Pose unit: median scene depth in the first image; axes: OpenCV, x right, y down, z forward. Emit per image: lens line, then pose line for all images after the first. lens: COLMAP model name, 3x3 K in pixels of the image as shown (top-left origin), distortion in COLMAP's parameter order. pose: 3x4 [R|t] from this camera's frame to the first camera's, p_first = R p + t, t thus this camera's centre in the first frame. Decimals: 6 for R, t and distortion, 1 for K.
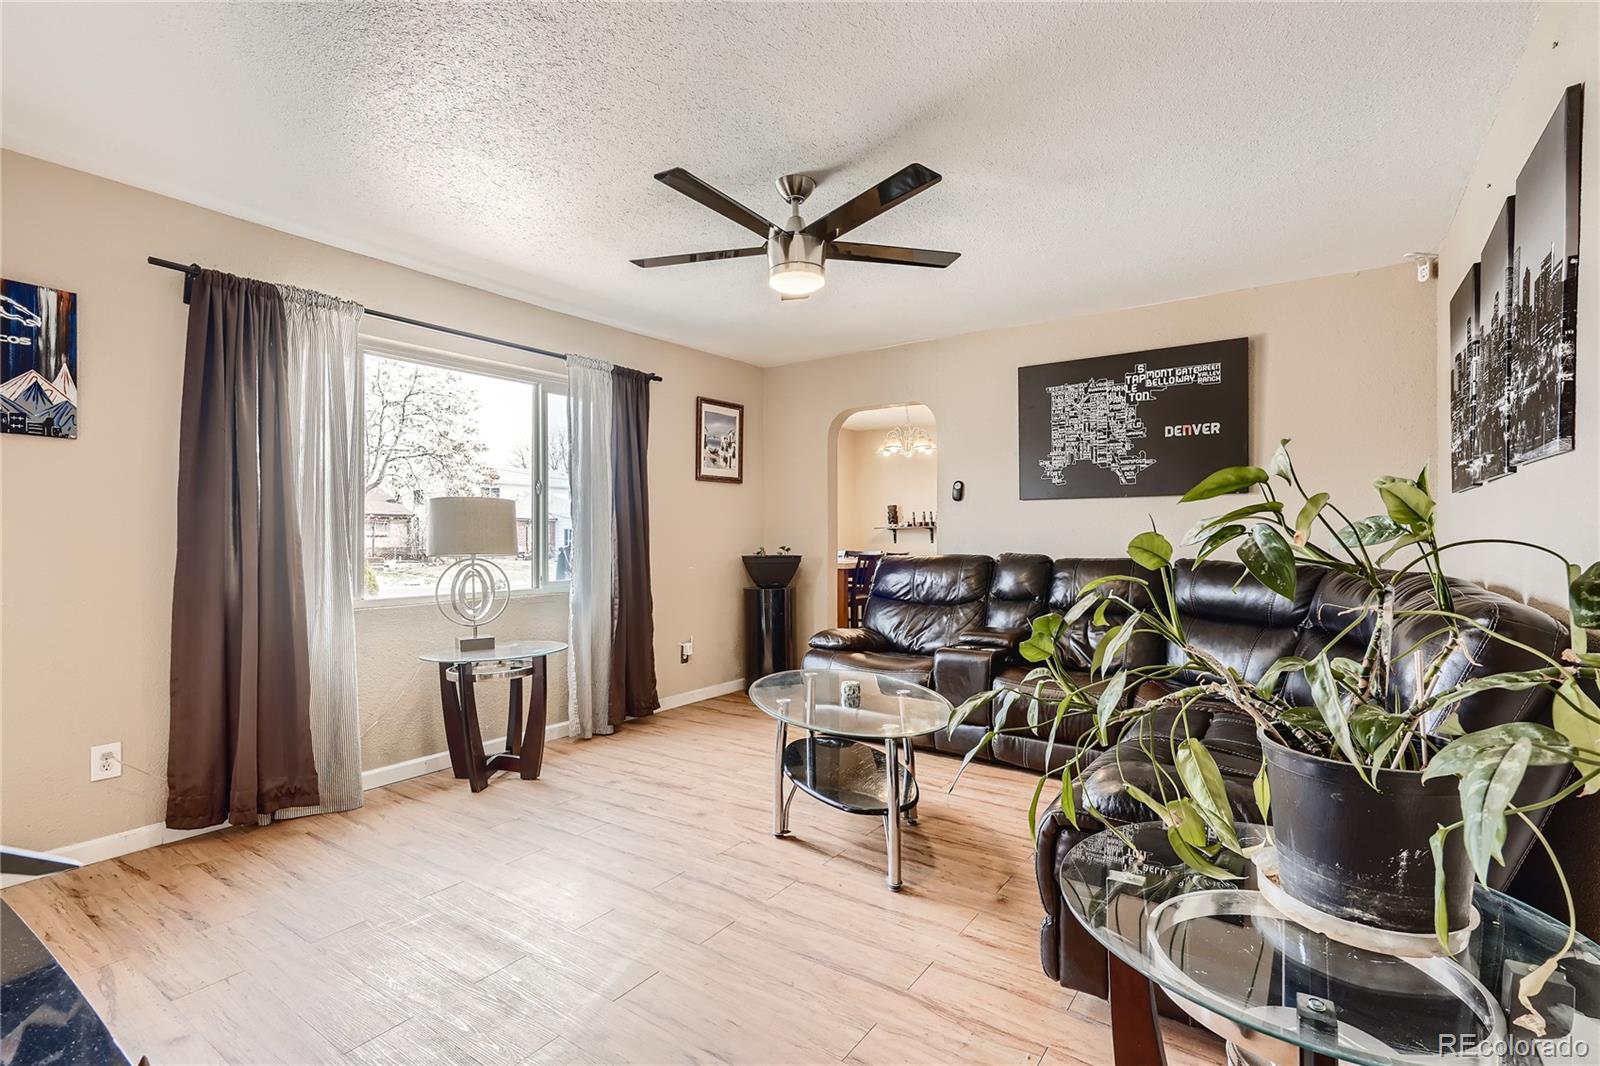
lens RADIAL K [[742.5, 0, 813.2], [0, 742.5, 535.5], [0, 0, 1]] dist [-0.004897, 0.003779]
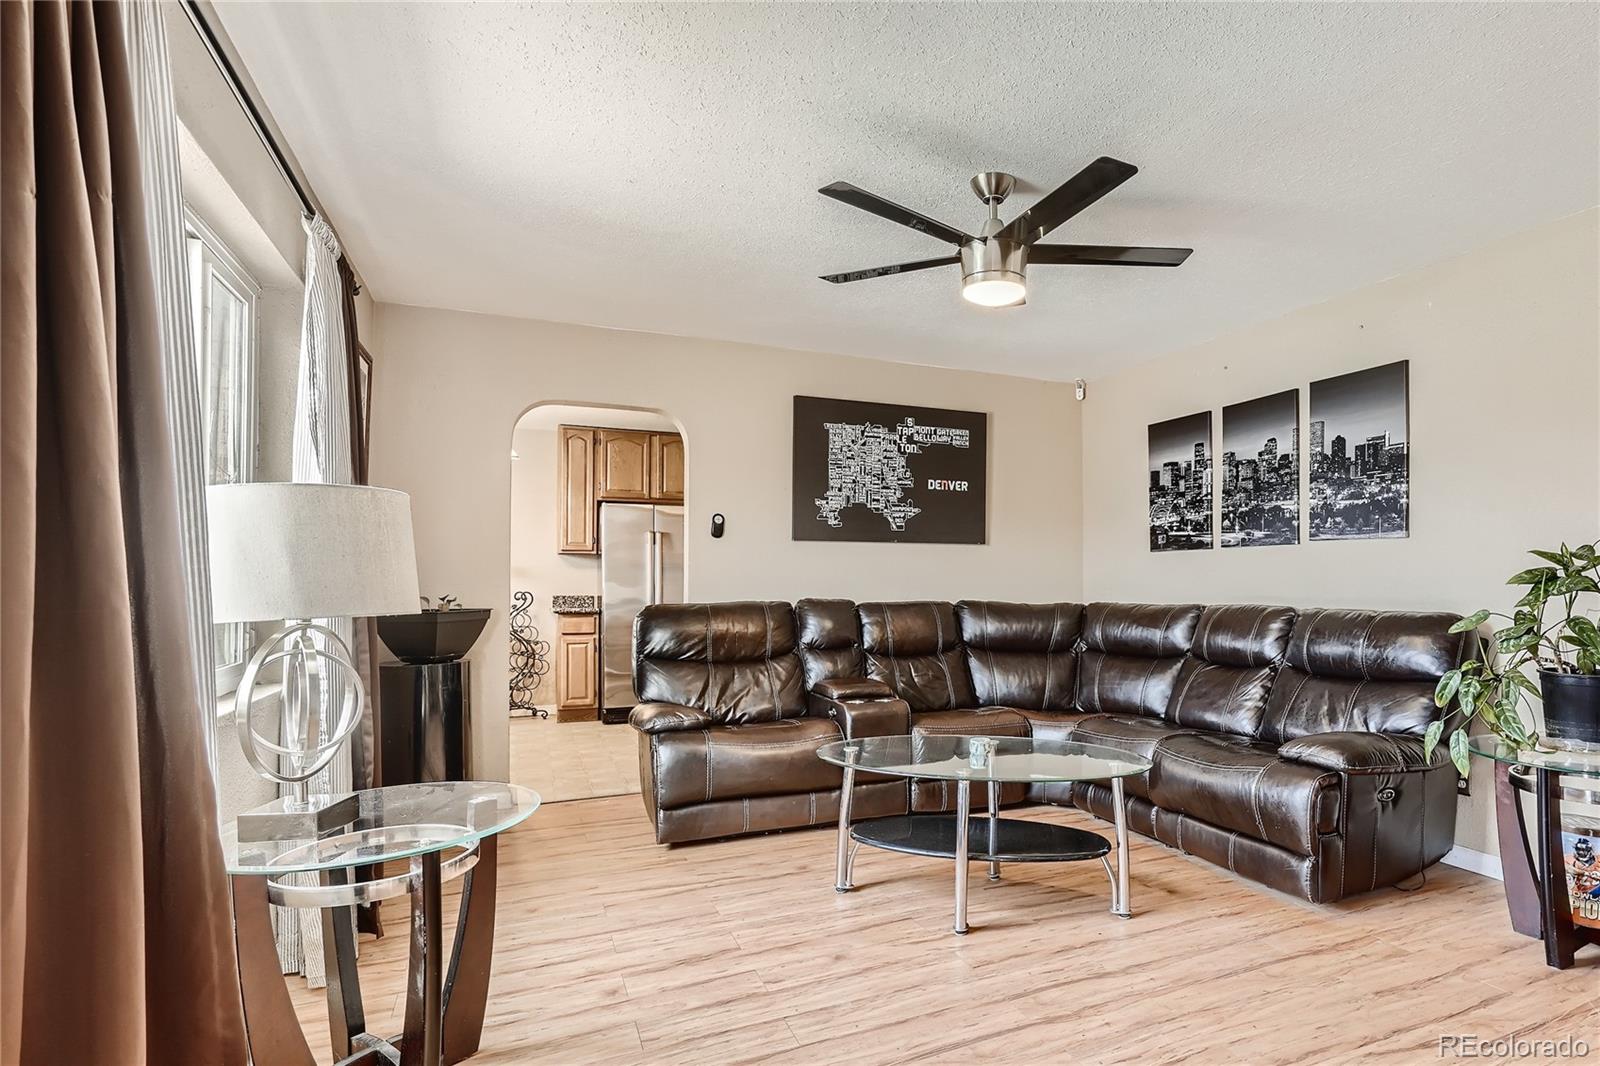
lens RADIAL K [[868.8, 0, 928.9], [0, 868.8, 573.4], [0, 0, 1]] dist [-0.009142, 0.002765]
pose [[0.498311, 0.006401, 0.866975, -0.621470], [-0.001570, 0.999978, -0.006481, -0.000406], [-0.866997, 0.001868, 0.498310, 0.357236]]
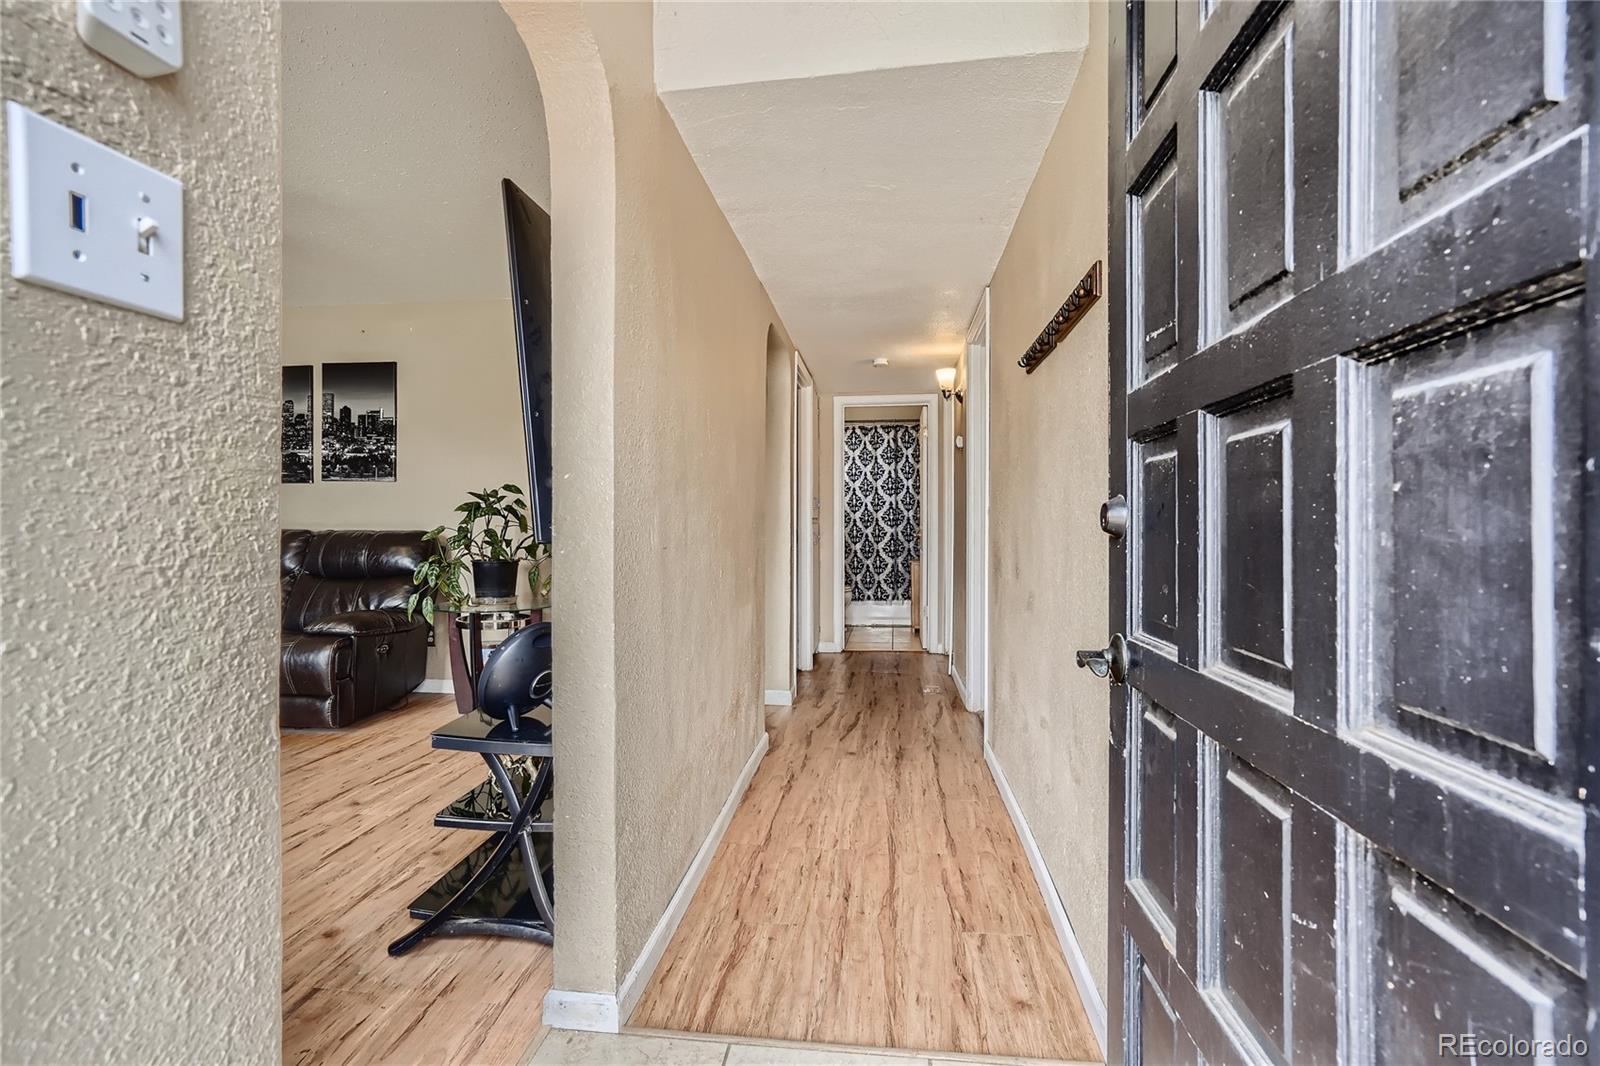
lens RADIAL K [[742.5, 0, 804.9], [0, 742.5, 523.4], [0, 0, 1]] dist [-0.004897, 0.003779]
pose [[-0.474851, -0.007591, 0.880033, -0.901243], [-0.001857, 0.999969, 0.007624, 0.010504], [-0.880064, 0.001986, -0.474851, 0.361653]]
